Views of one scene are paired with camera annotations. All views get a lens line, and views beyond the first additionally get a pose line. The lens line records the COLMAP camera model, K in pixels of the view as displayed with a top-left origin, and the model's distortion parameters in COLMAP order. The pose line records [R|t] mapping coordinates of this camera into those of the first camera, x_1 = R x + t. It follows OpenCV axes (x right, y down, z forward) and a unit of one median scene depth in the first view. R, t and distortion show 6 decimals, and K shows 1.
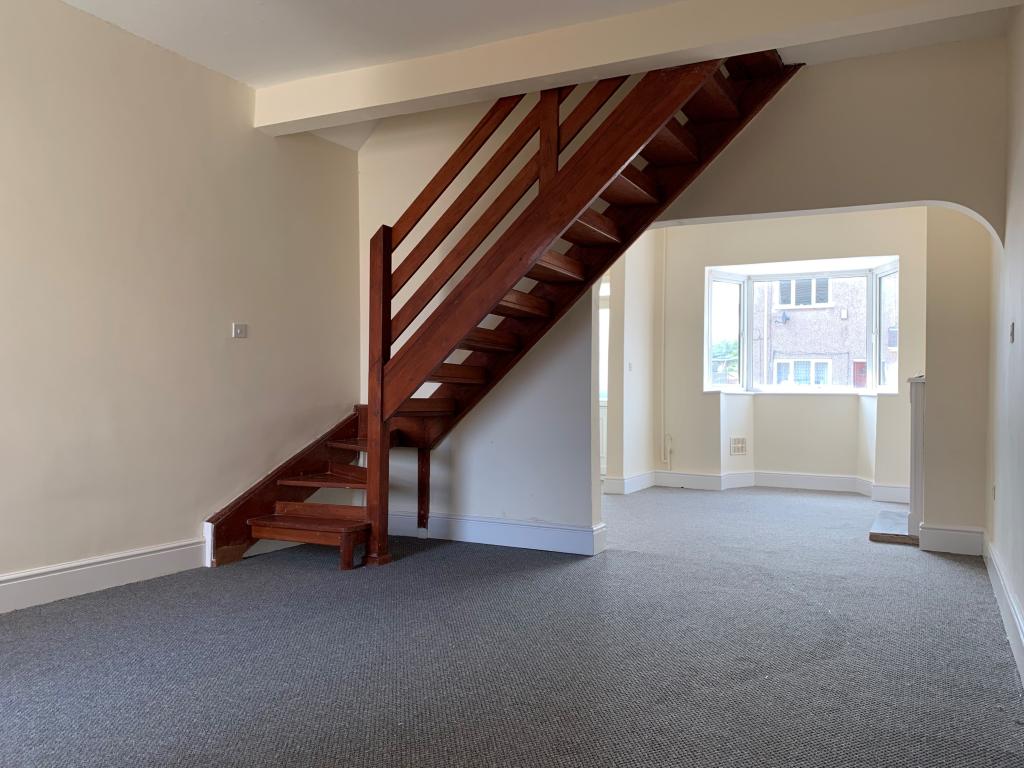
lens RADIAL K [[785.8, 0, 512.0], [0, 785.8, 384.0], [0, 0, 1]] dist [-0.000374, -0.000234]
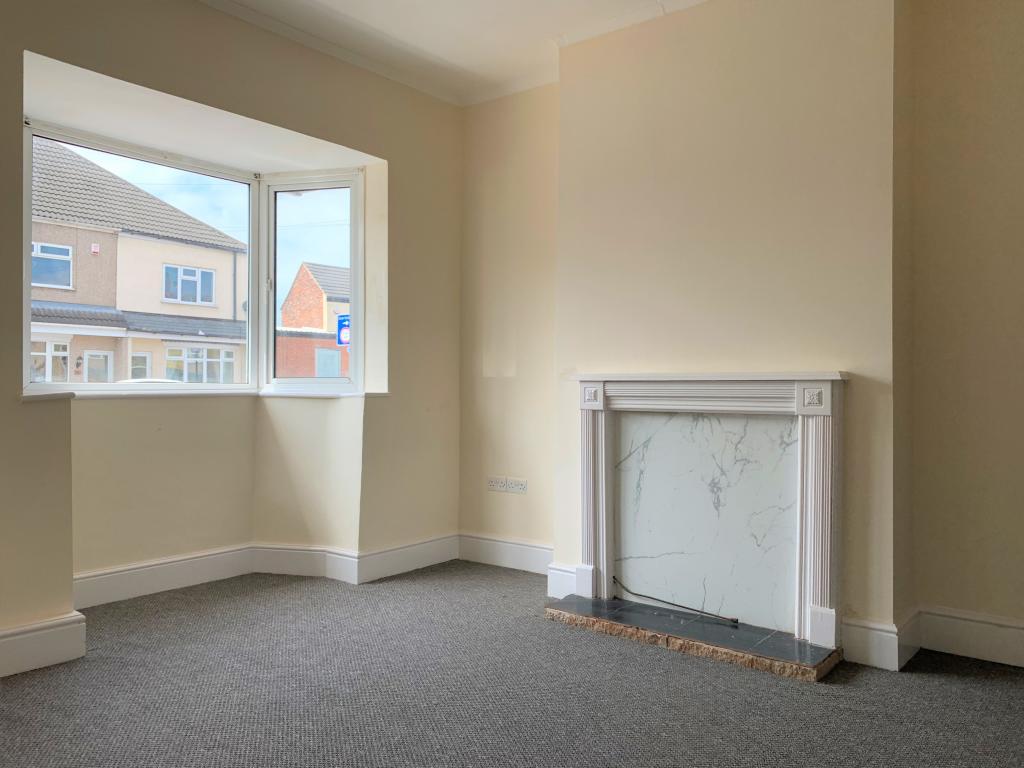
lens RADIAL K [[785.8, 0, 512.0], [0, 785.8, 384.0], [0, 0, 1]] dist [-0.000374, -0.000234]
pose [[0.187248, -0.008195, 0.982279, -0.068766], [-0.001680, 0.999961, 0.008662, 0.000795], [-0.982311, -0.003272, 0.187226, 0.717865]]
